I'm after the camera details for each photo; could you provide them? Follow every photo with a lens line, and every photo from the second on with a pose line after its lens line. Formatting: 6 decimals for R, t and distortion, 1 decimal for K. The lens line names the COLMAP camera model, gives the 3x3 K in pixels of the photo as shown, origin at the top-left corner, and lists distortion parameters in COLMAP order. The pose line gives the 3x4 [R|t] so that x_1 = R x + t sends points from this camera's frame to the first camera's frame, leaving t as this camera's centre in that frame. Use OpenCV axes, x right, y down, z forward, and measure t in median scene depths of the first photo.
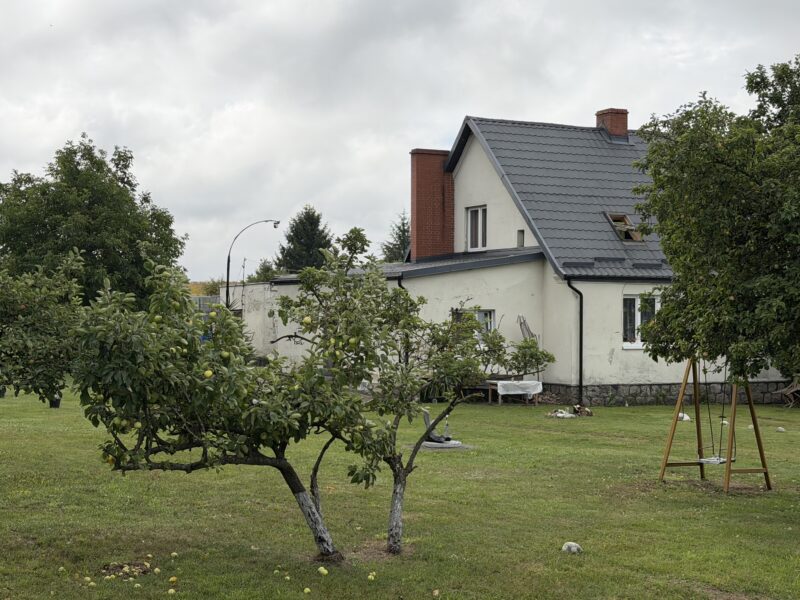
lens RADIAL K [[1304.4, 0, 400.0], [0, 1304.4, 300.0], [0, 0, 1]] dist [0.175503, -0.005240]
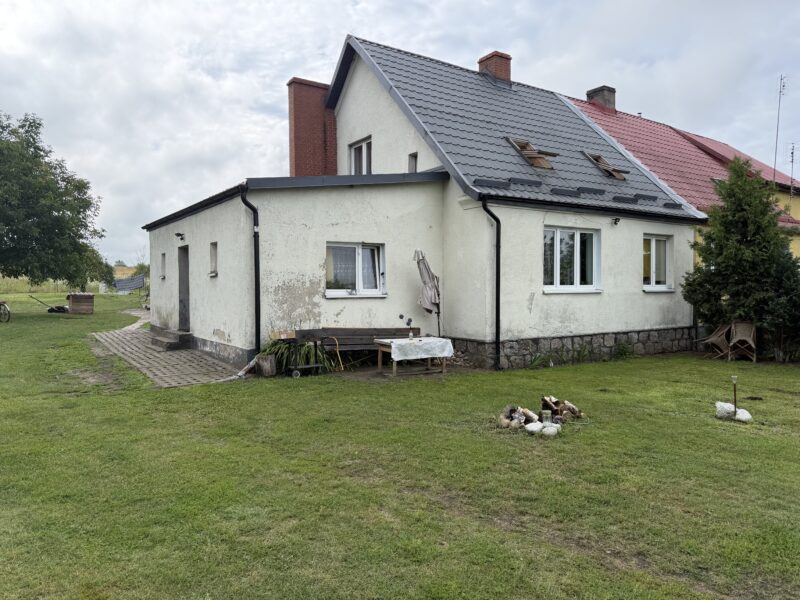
lens RADIAL K [[583.1, 0, 400.1], [0, 583.1, 286.7], [0, 0, 1]] dist [0.002601, 0.000246]
pose [[0.992450, -0.007156, 0.122443, 0.039744], [0.005633, 0.999902, 0.012778, 0.028266], [-0.122523, -0.011992, 0.992393, 0.658908]]
